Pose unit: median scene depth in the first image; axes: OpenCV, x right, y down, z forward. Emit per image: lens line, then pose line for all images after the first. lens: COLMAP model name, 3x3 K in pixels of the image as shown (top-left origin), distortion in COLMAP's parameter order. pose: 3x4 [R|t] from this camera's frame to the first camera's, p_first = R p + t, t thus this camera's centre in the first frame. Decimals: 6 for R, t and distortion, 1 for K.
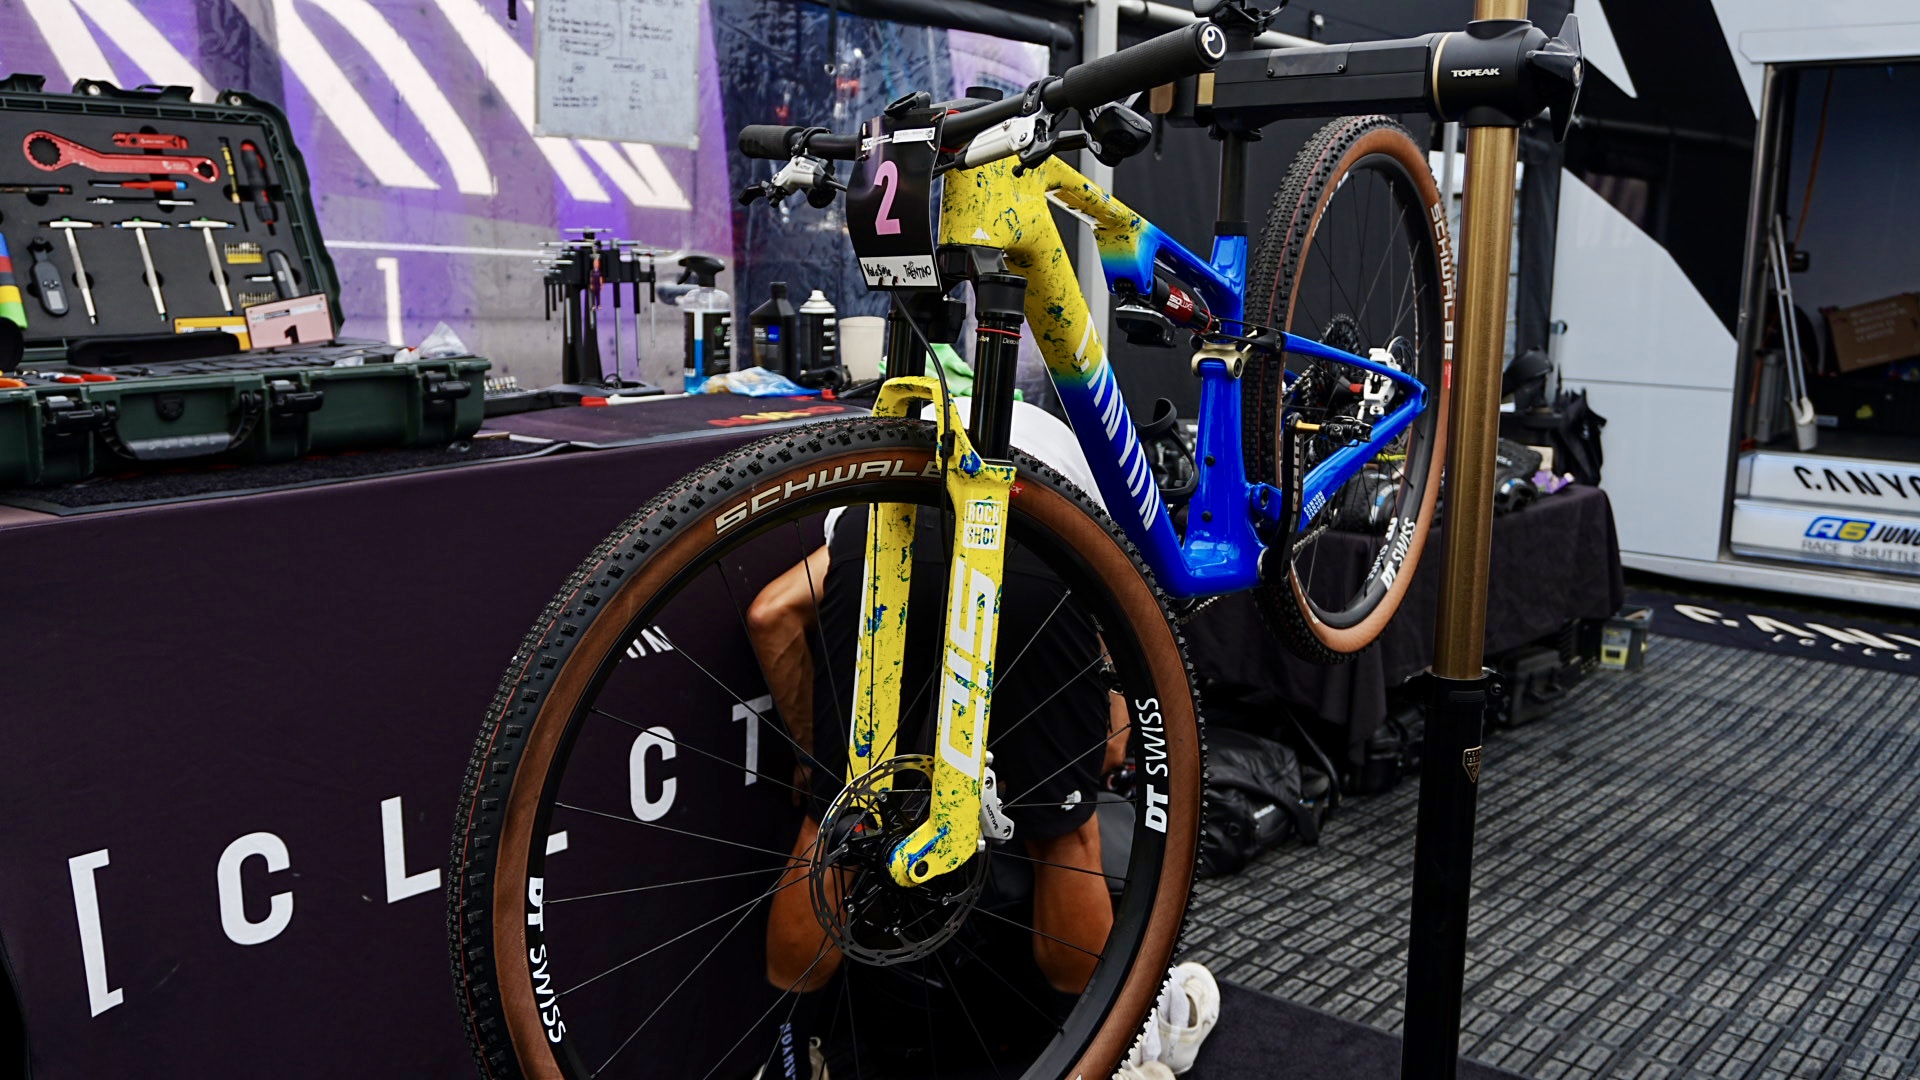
lens RADIAL K [[1802.0, 0, 962.2], [0, 1802.0, 541.0], [0, 0, 1]] dist [0.015270, 0.000000]
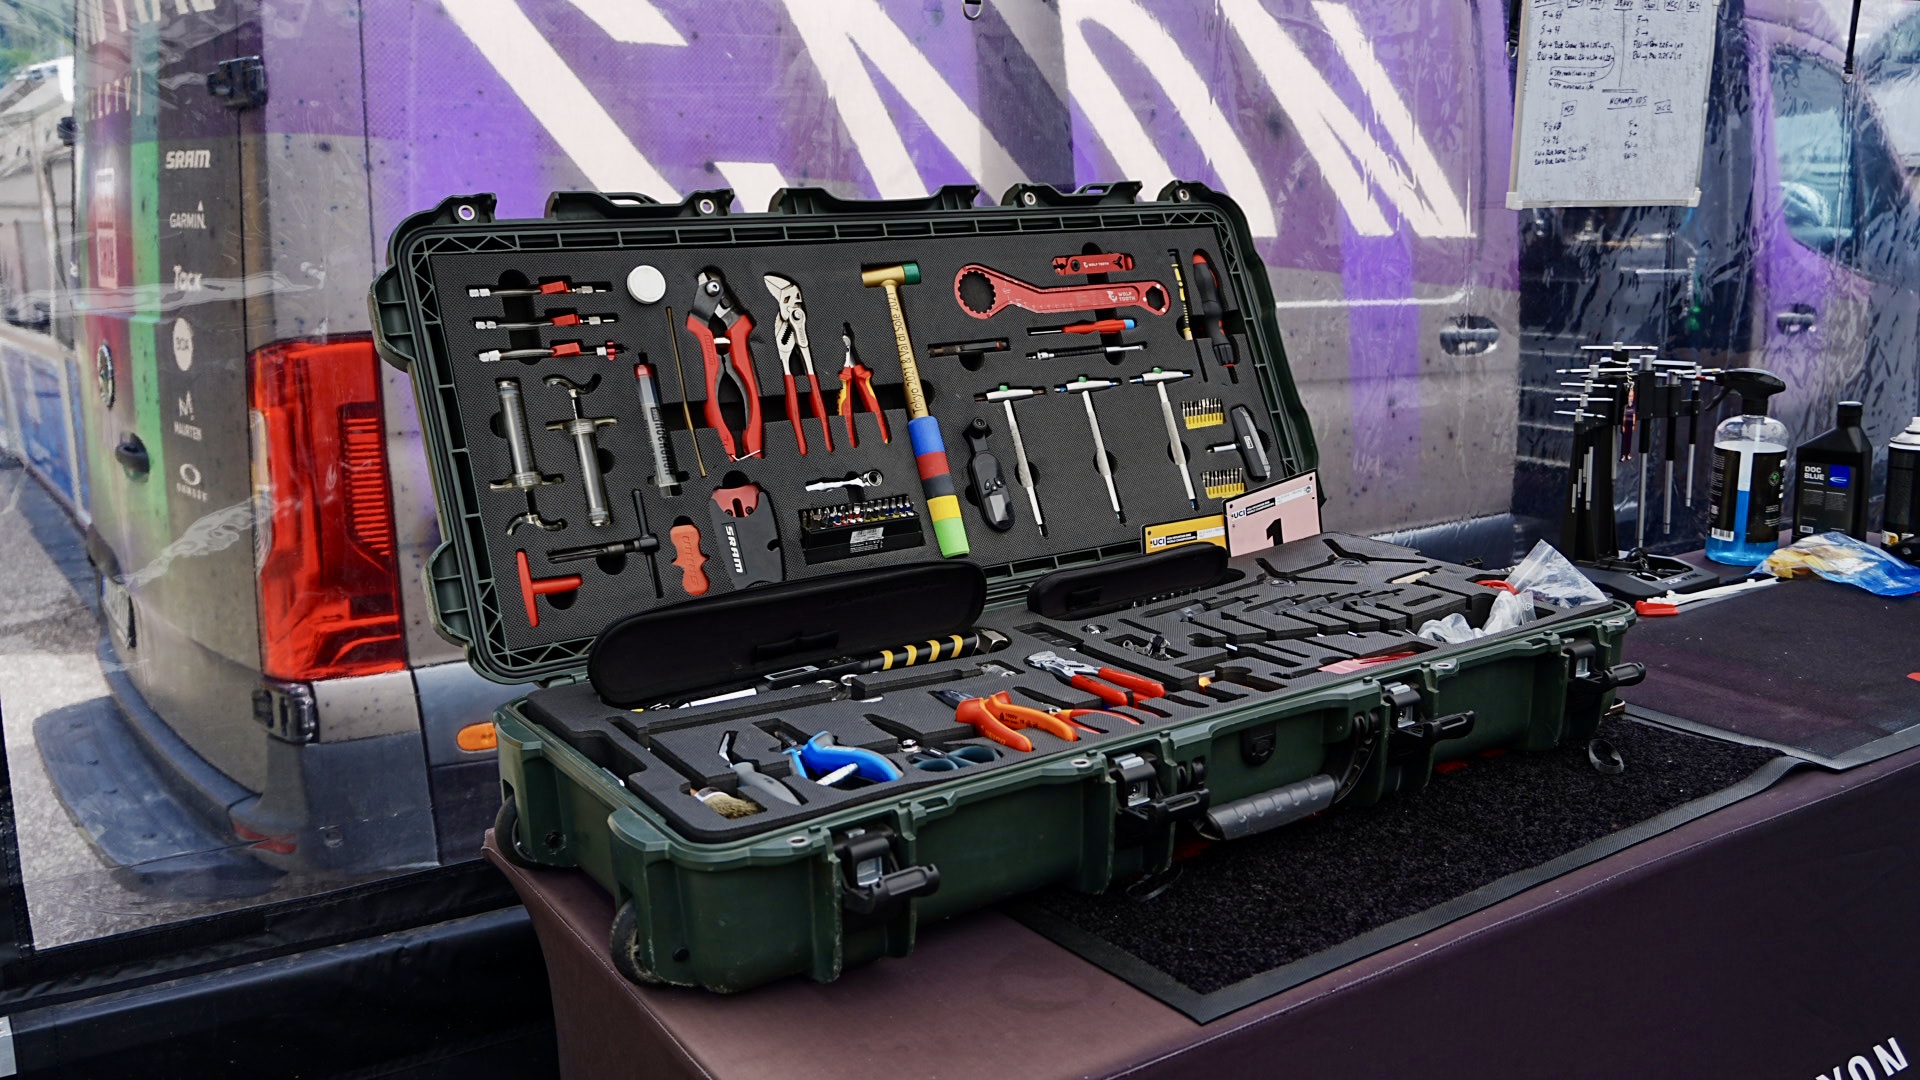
lens RADIAL K [[1707.9, 0, 958.0], [0, 1707.9, 541.8], [0, 0, 1]] dist [0.031731, 0.010766]
pose [[0.958288, 0.029829, -0.284242, -0.293524], [-0.020587, 0.999159, 0.035448, -0.128991], [0.285061, -0.028118, 0.958097, 0.318296]]
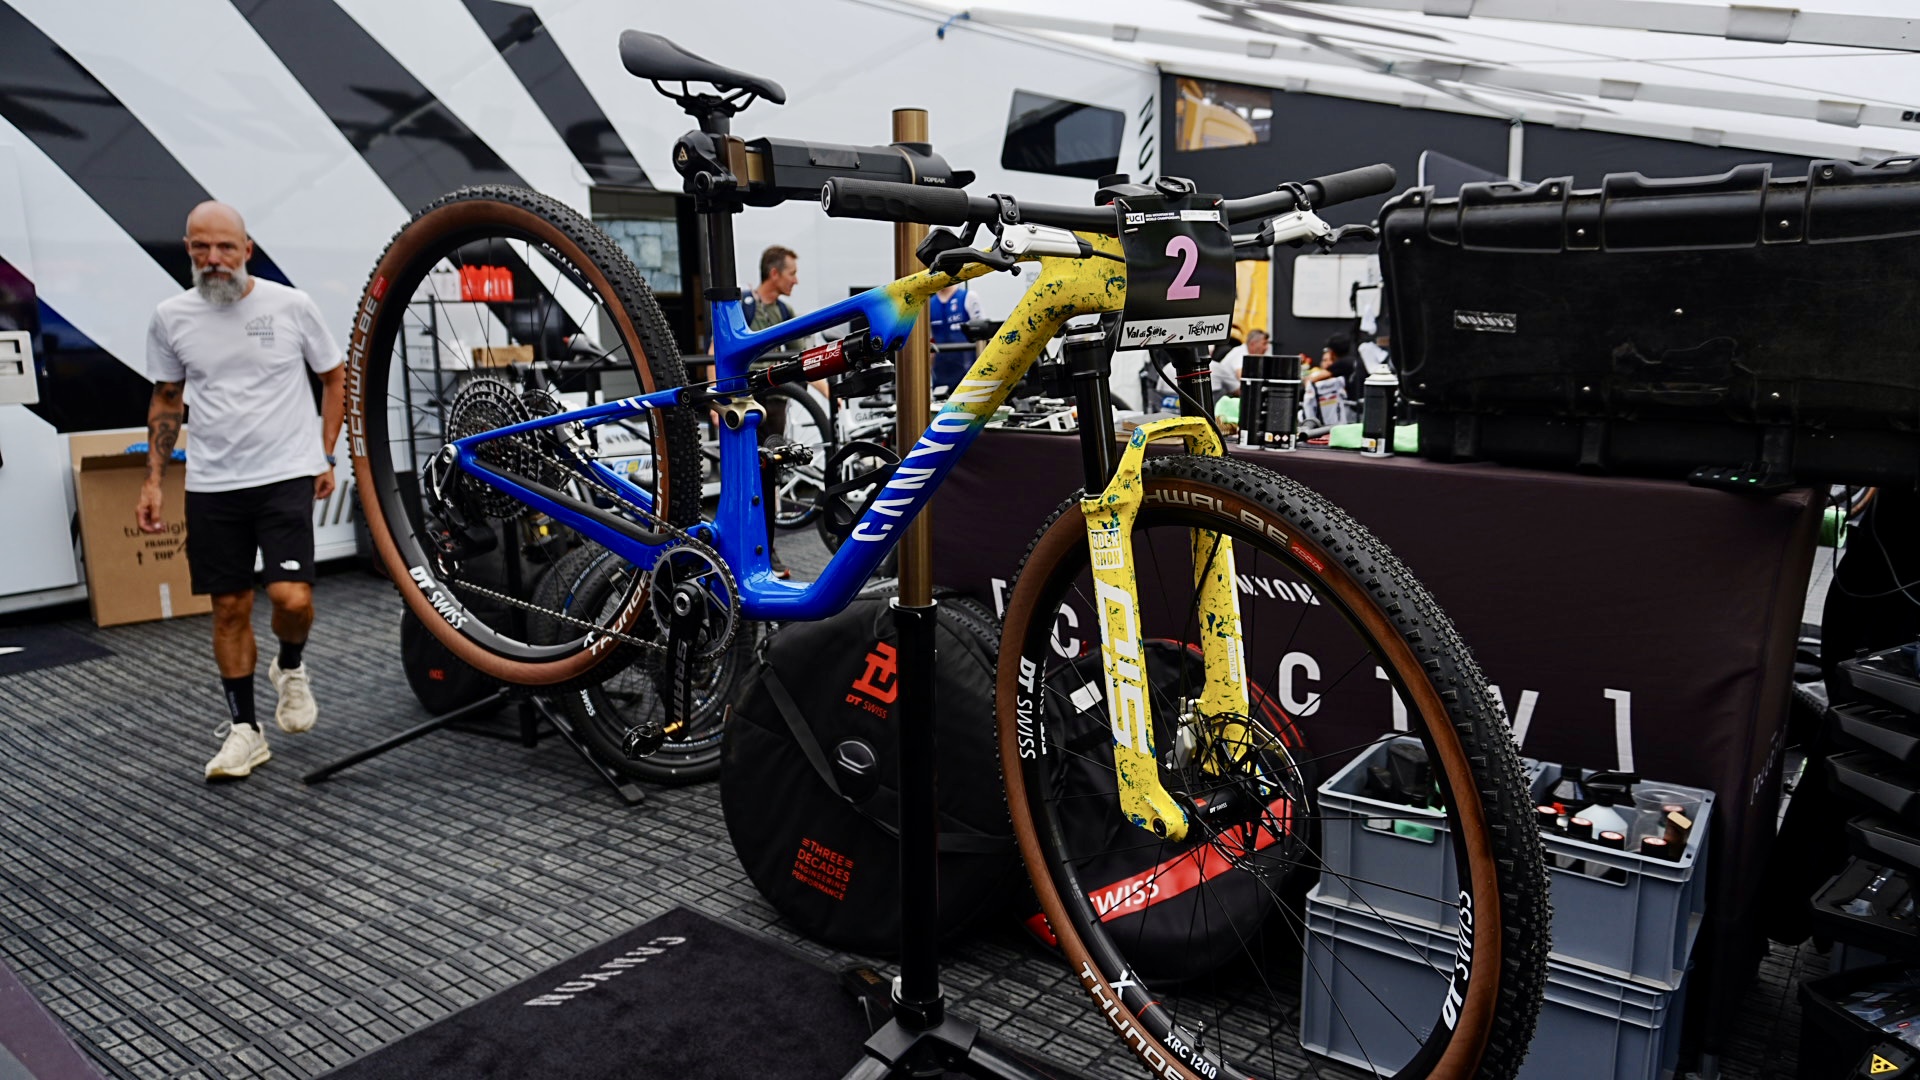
lens RADIAL K [[1320.2, 0, 959.0], [0, 1320.2, 540.7], [0, 0, 1]] dist [-0.001014, 0.000272]
pose [[-0.025191, -0.201778, 0.979107, -1.264904], [0.181893, 0.962144, 0.202962, -0.308869], [-0.982996, 0.183206, 0.012465, 1.634843]]
